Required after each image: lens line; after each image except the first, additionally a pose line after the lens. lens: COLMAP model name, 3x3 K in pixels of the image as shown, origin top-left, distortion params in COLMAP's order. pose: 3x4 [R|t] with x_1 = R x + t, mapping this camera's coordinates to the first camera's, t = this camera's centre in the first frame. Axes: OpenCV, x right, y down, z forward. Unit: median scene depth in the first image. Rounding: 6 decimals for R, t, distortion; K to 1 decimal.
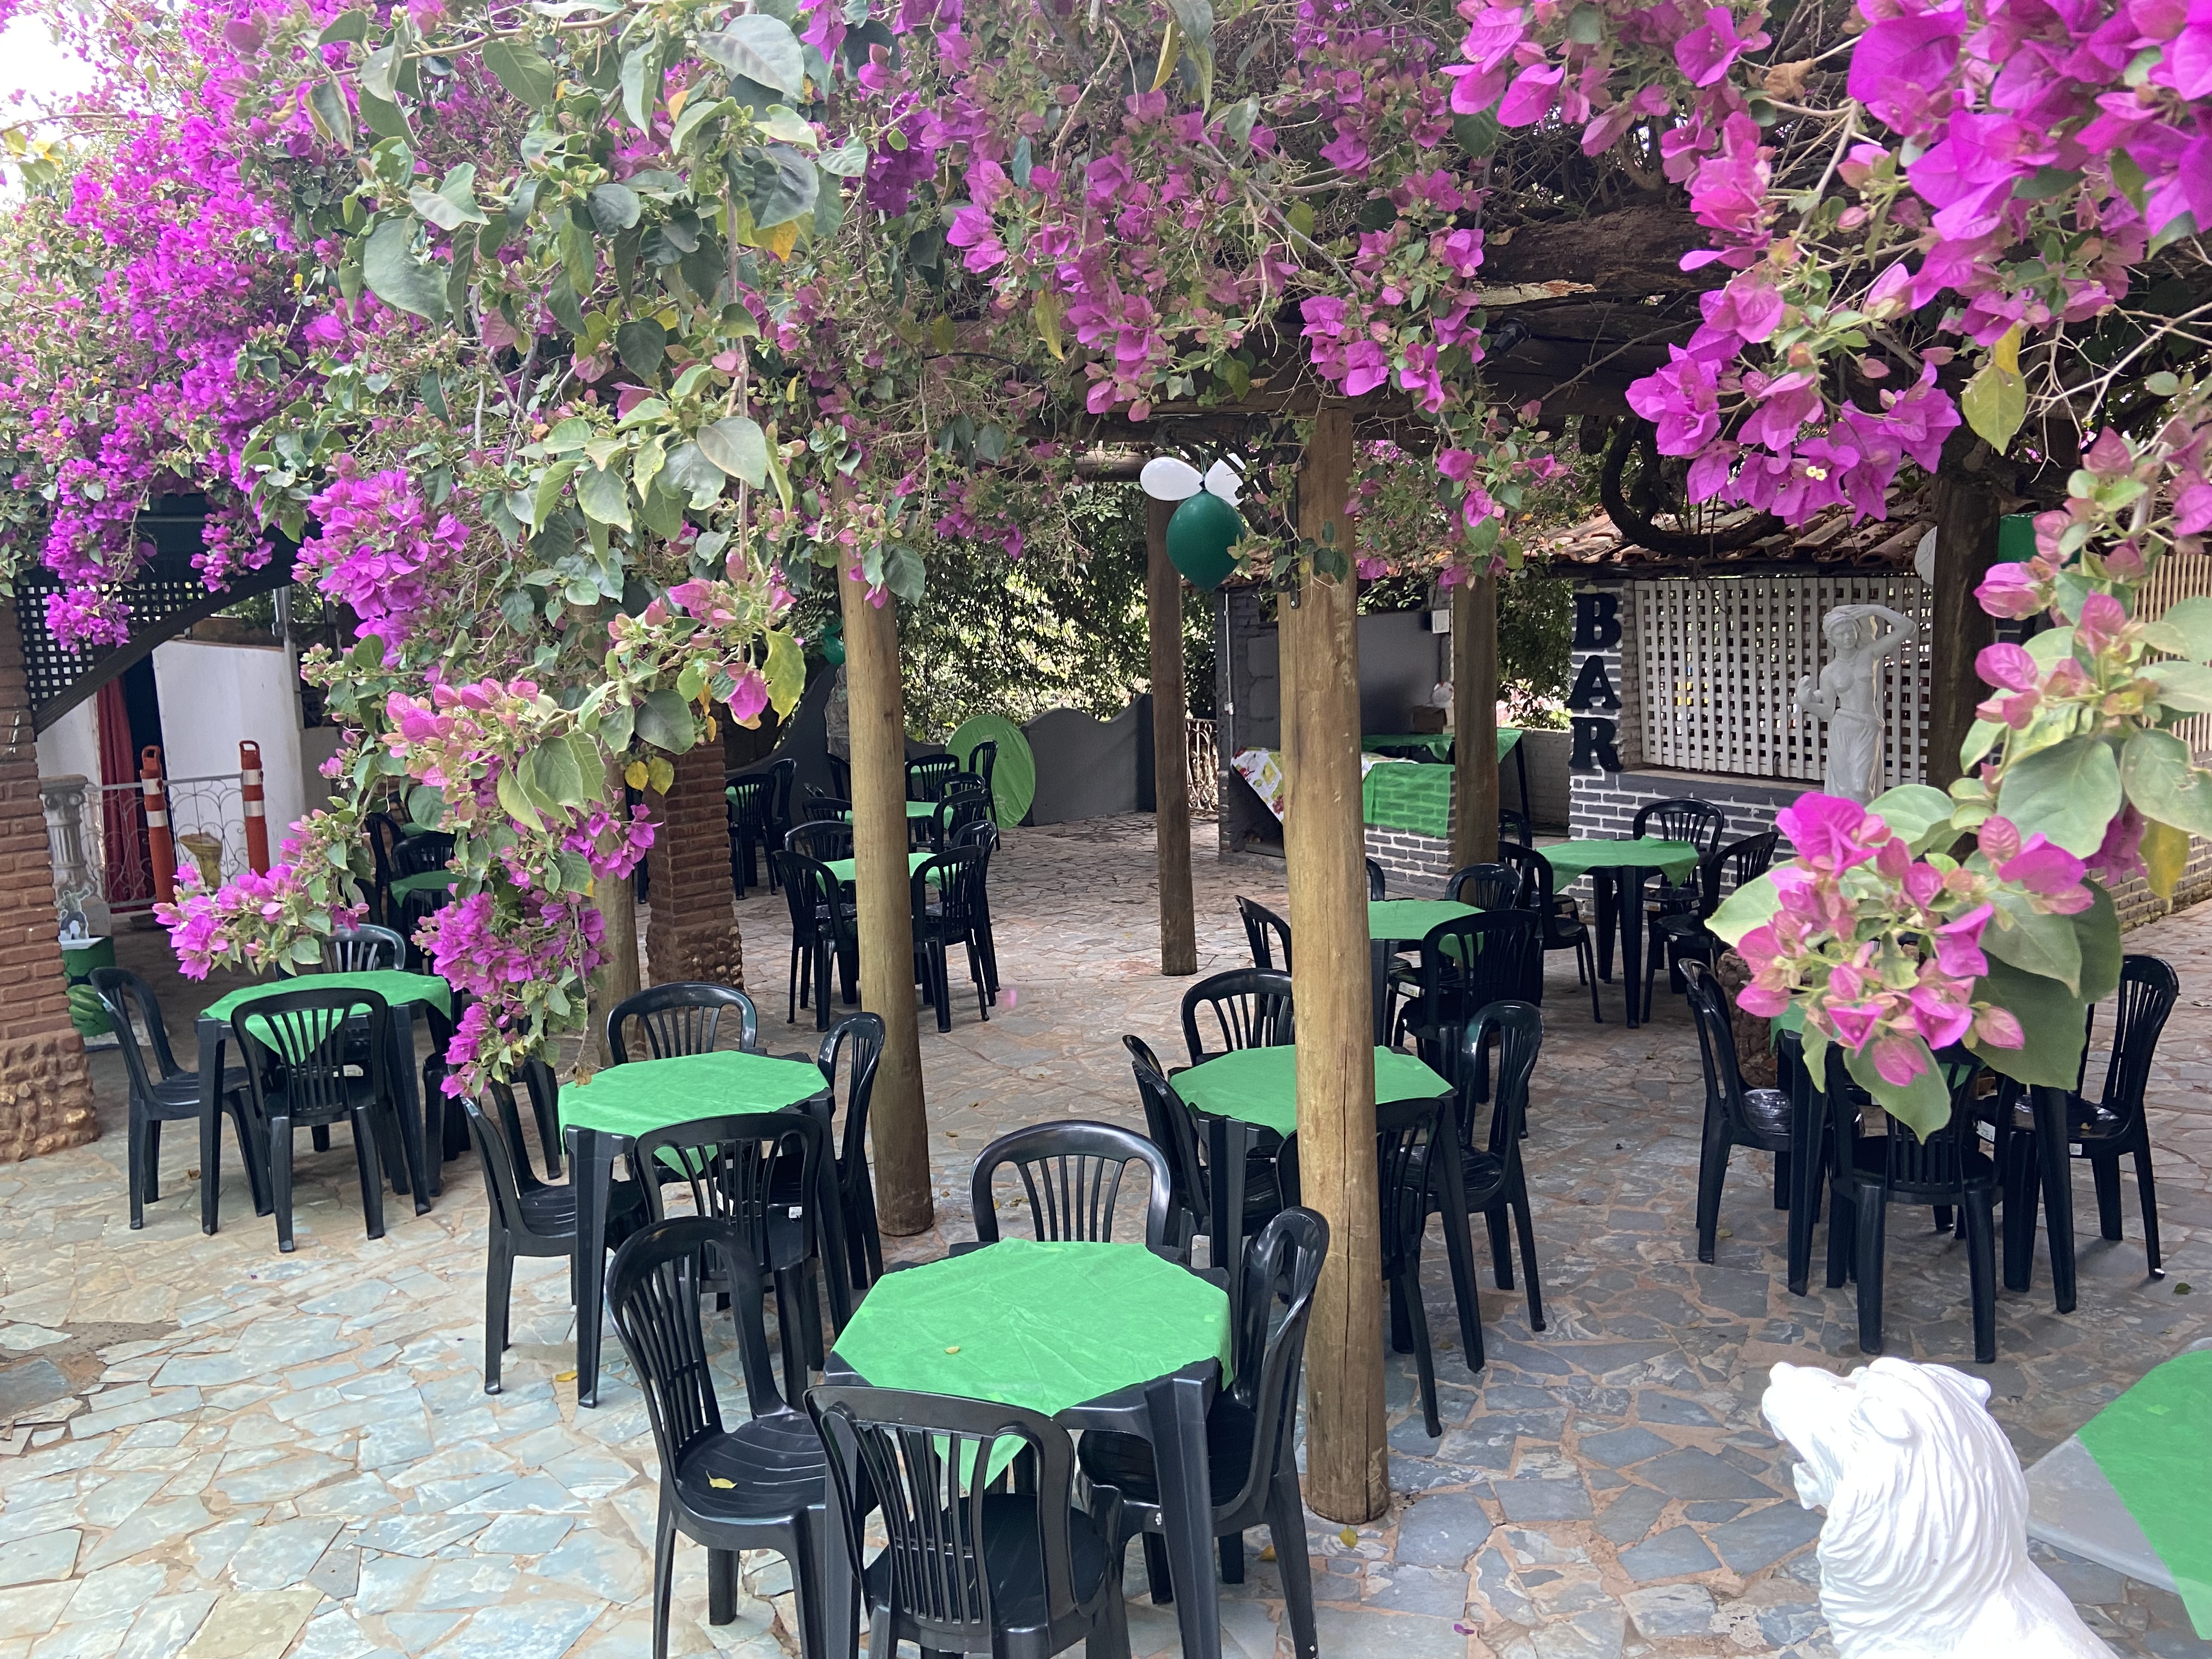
lens RADIAL K [[1690.9, 0, 1098.2], [0, 1690.9, 823.9], [0, 0, 1]] dist [0.142169, -0.185894]
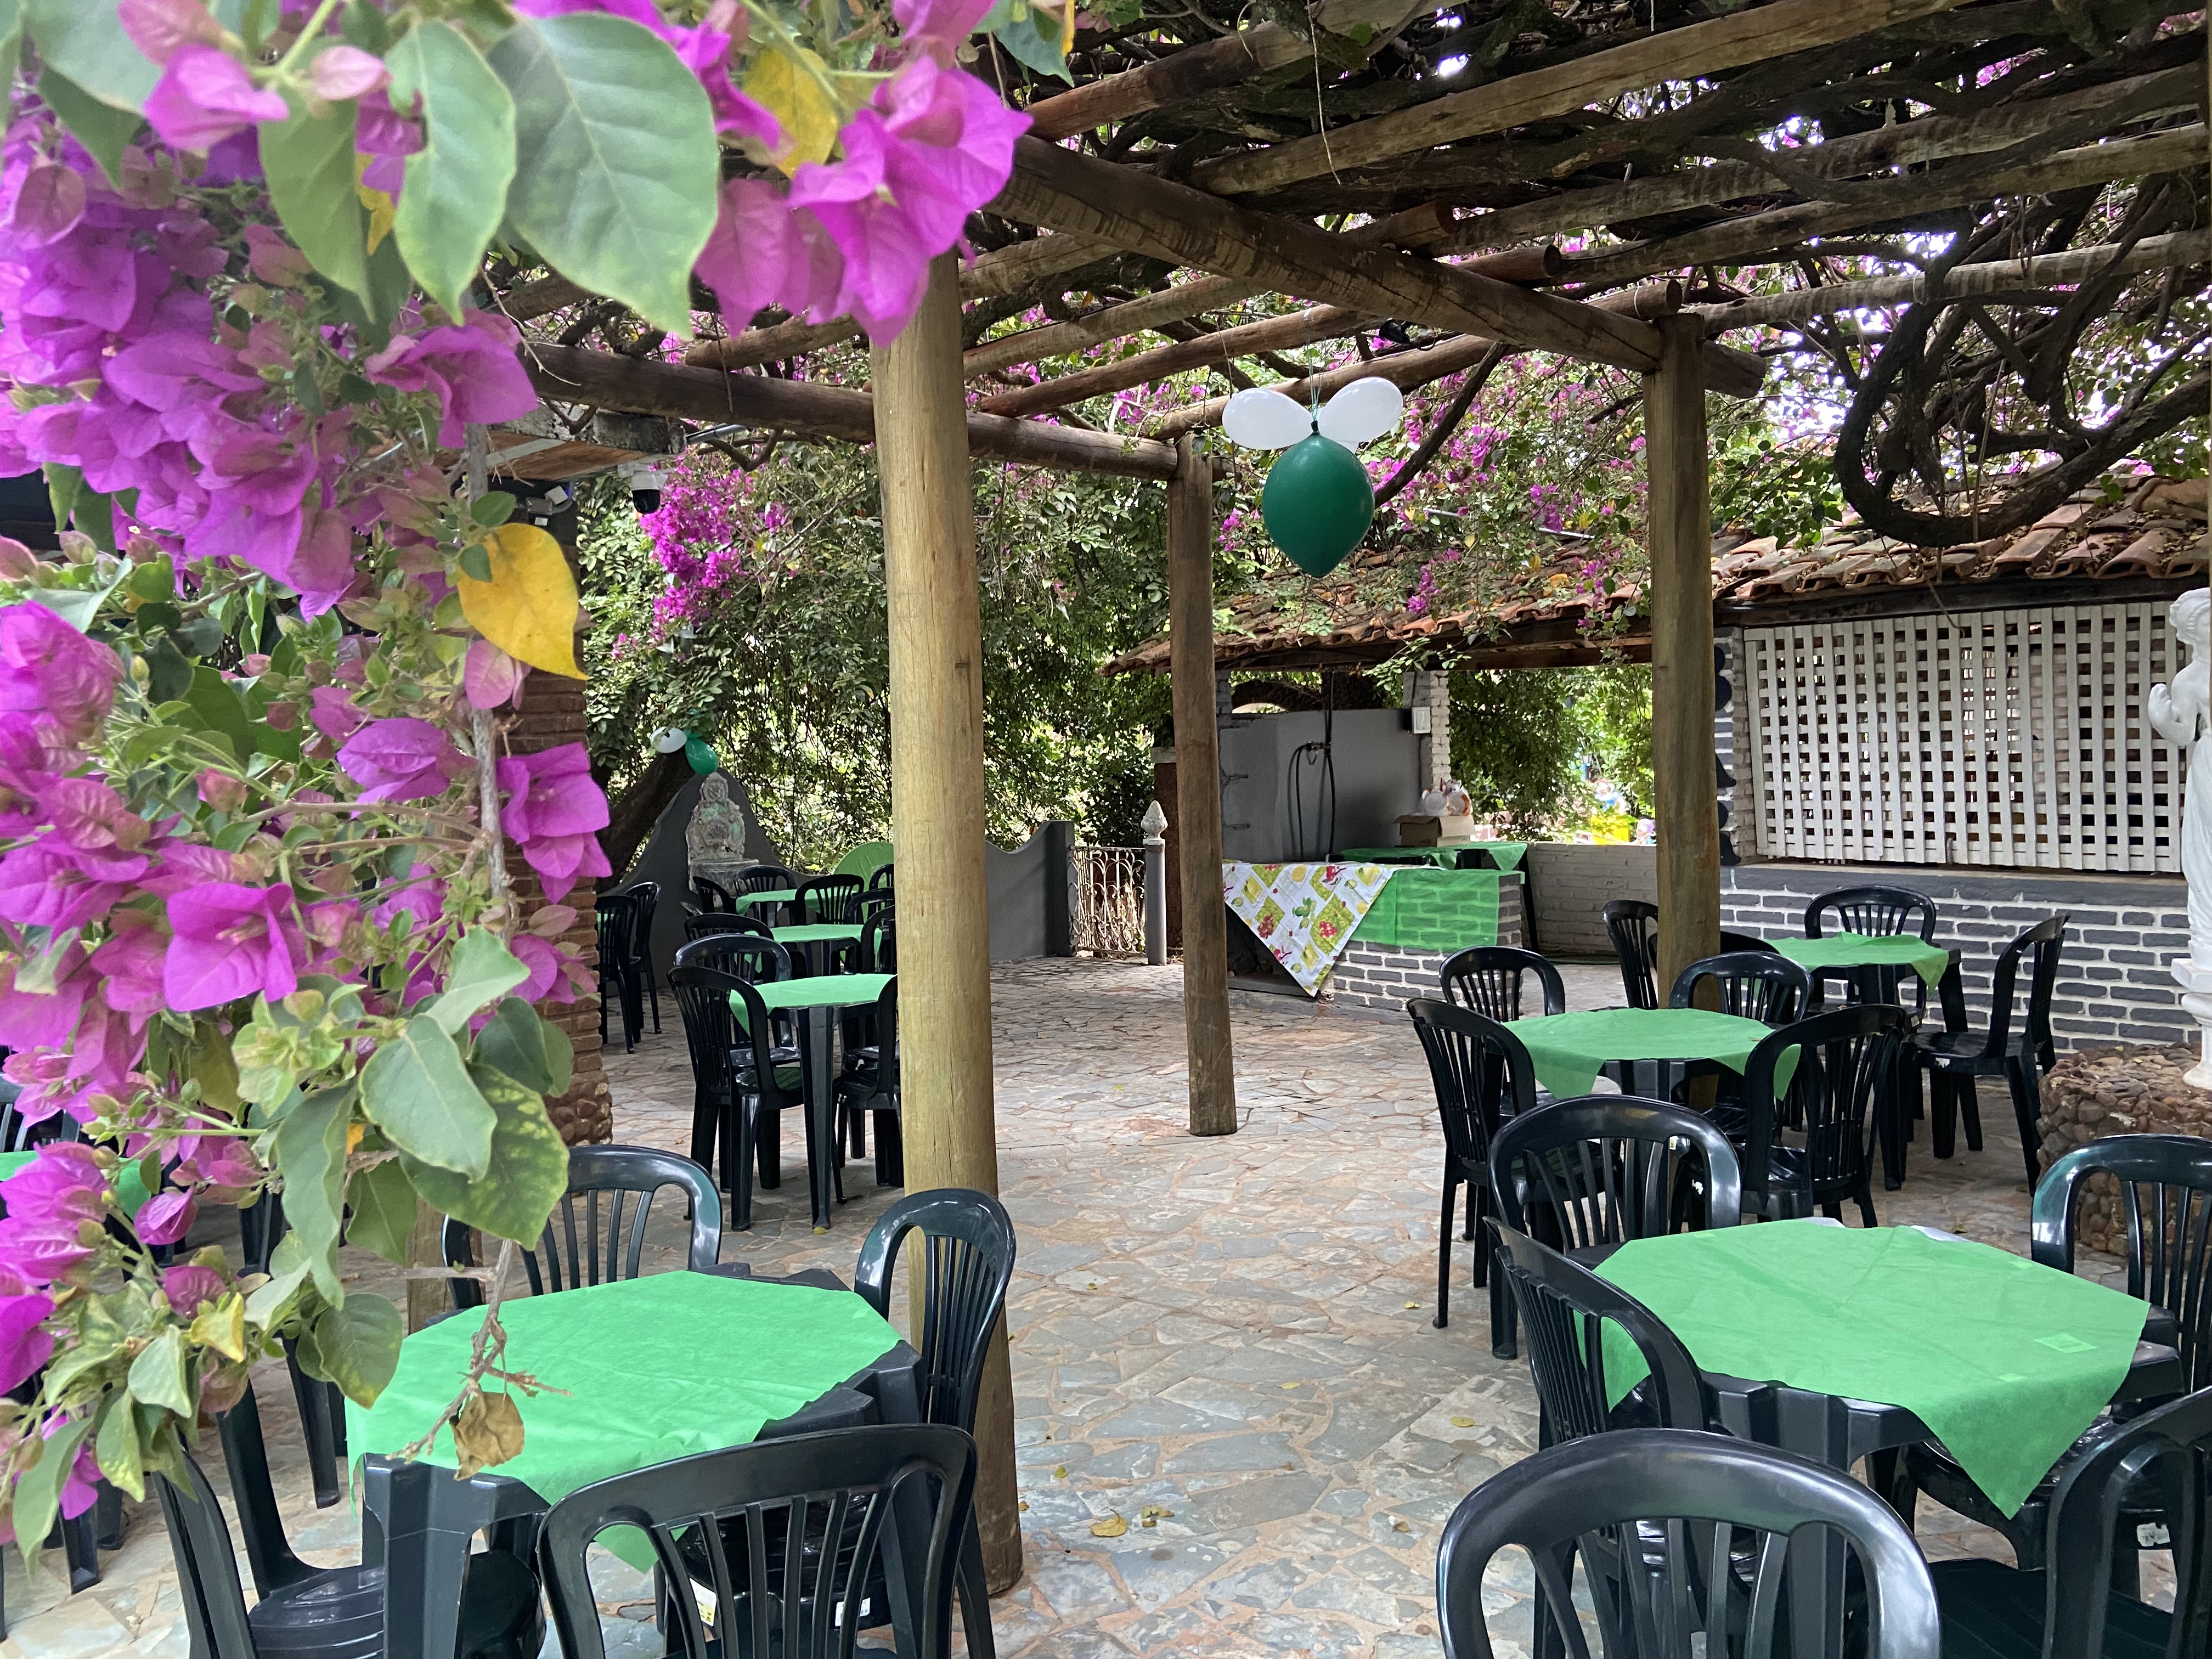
lens RADIAL K [[1700.5, 0, 1118.5], [0, 1700.5, 826.7], [0, 0, 1]] dist [0.146216, -0.190094]
pose [[0.992999, -0.006061, 0.117971, -0.115629], [0.018092, 0.994704, -0.101176, 0.041915], [-0.116733, 0.102602, 0.987849, 0.351985]]
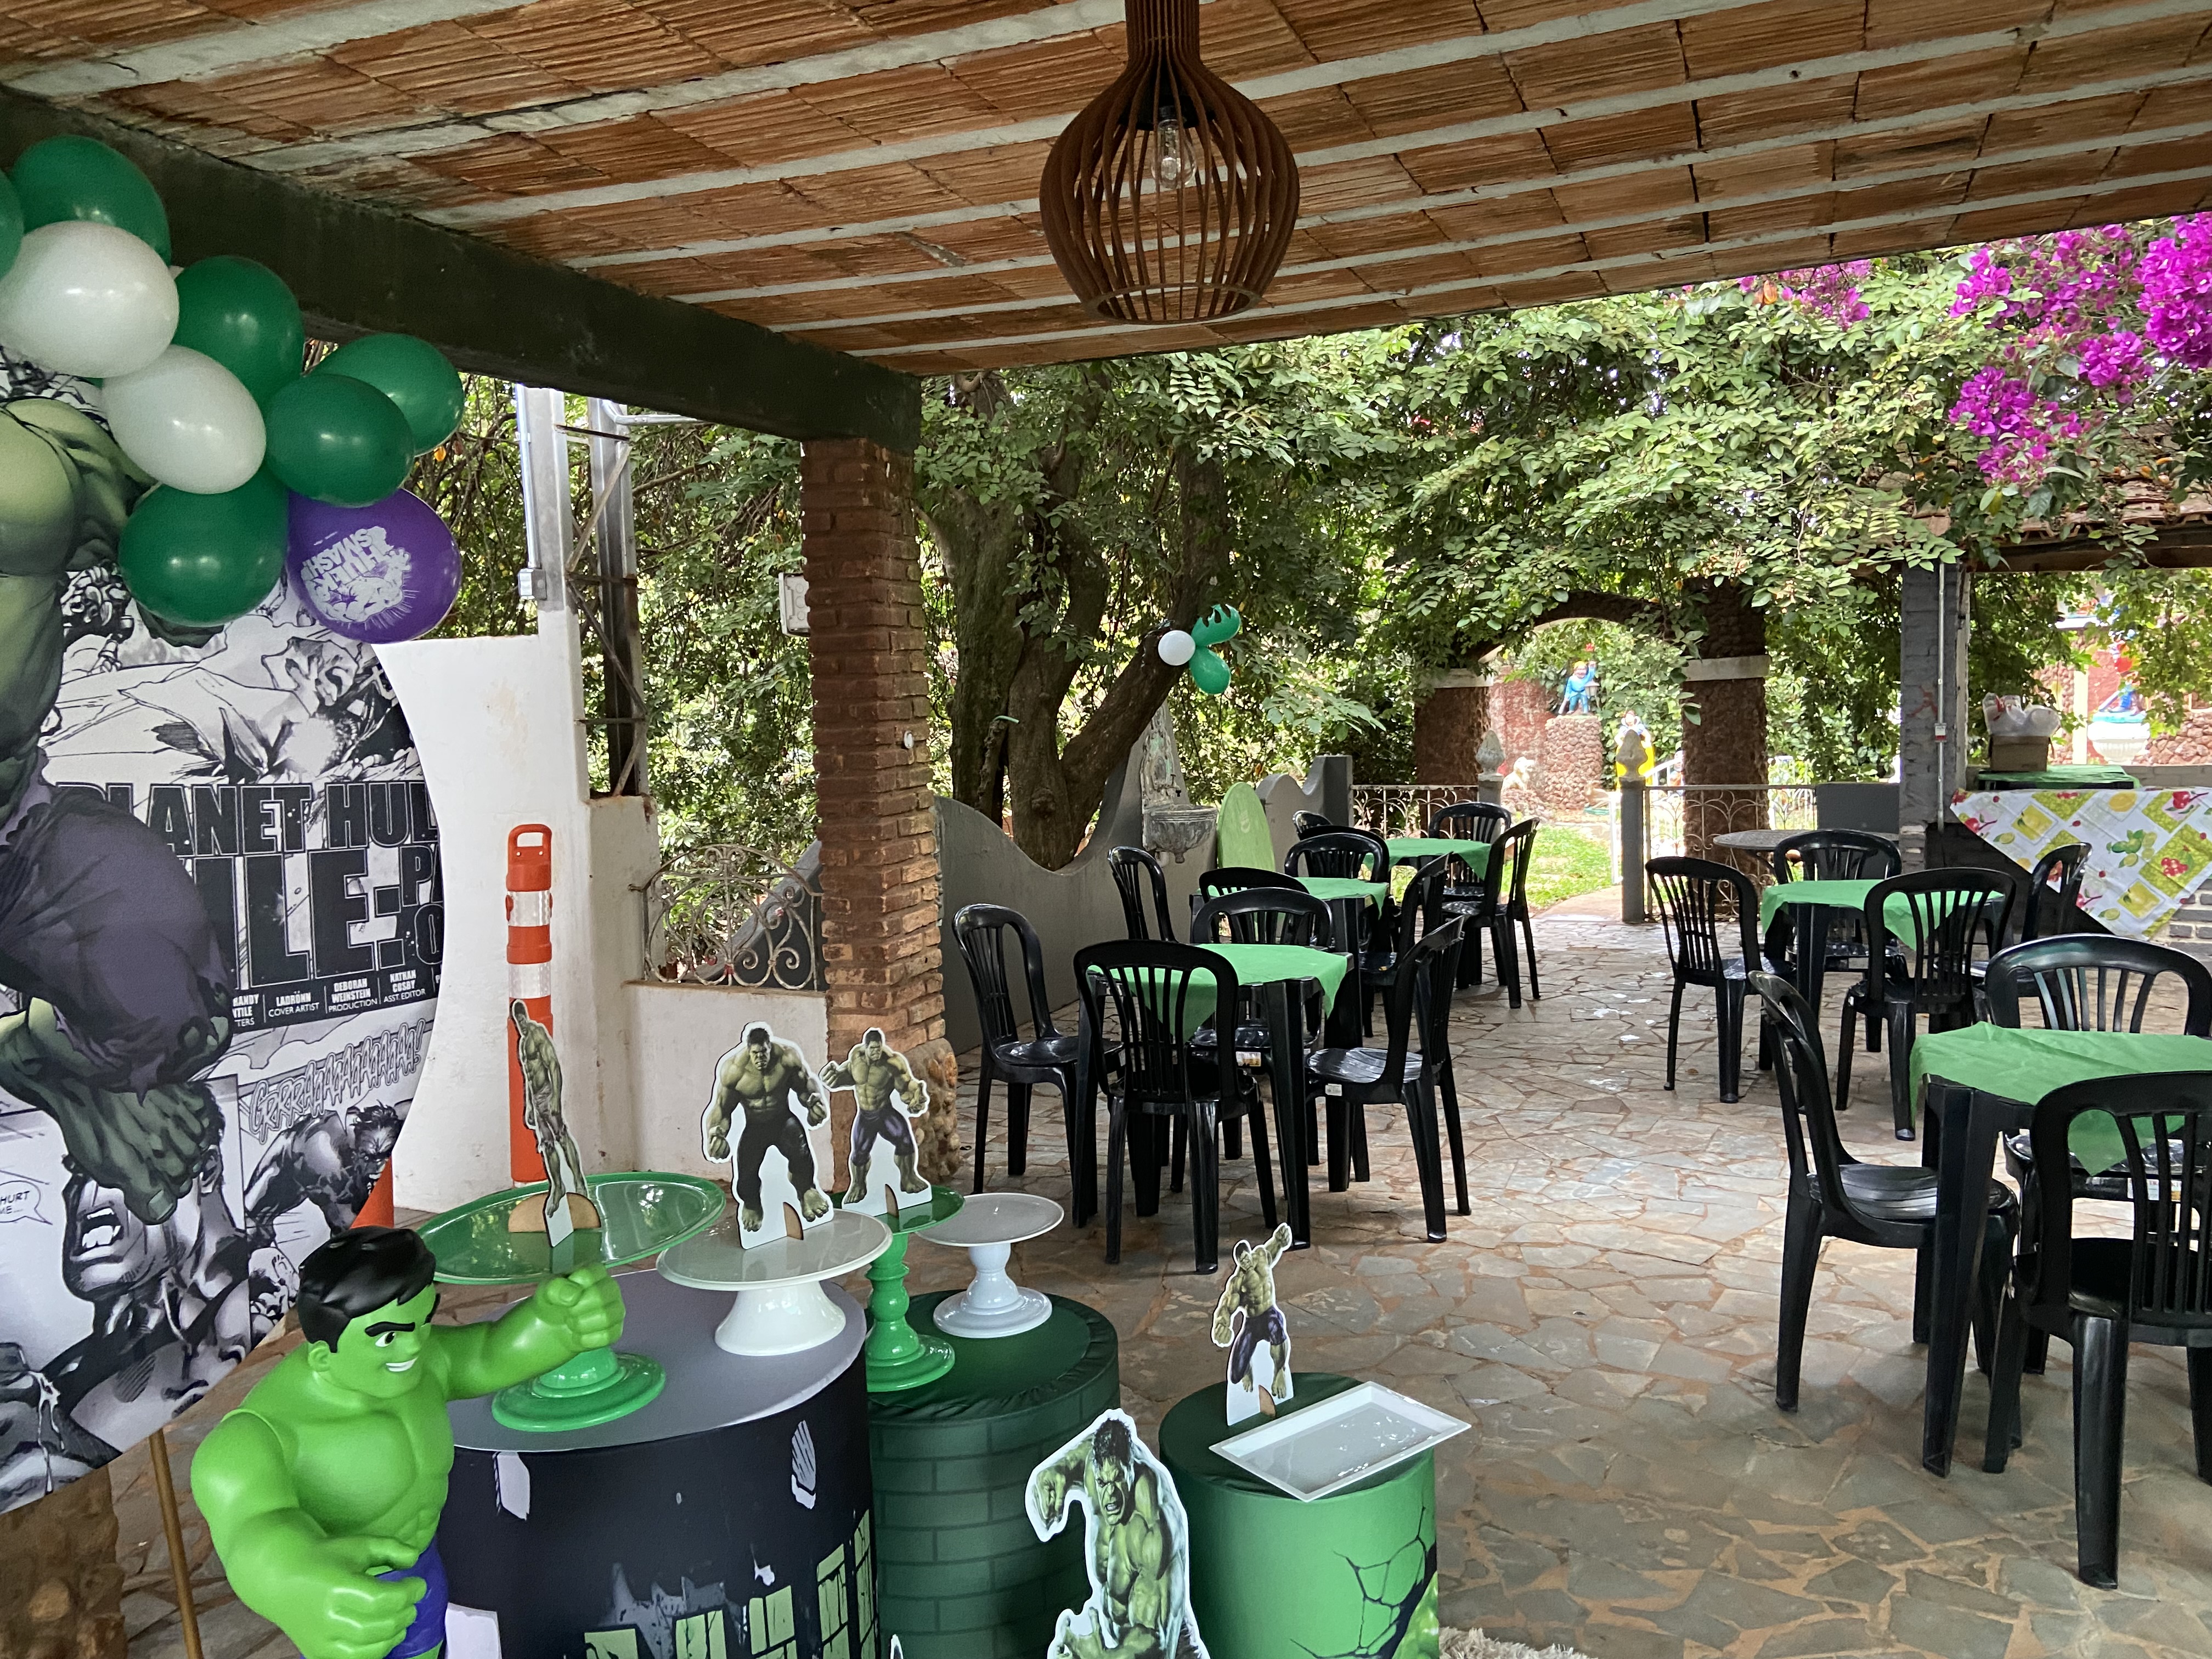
lens RADIAL K [[1700.5, 0, 1118.5], [0, 1700.5, 826.7], [0, 0, 1]] dist [0.146216, -0.190094]
pose [[0.905210, -0.031127, 0.423822, -0.963048], [0.063536, 0.996018, -0.062549, -0.019618], [-0.420187, 0.083548, 0.903583, 0.973324]]
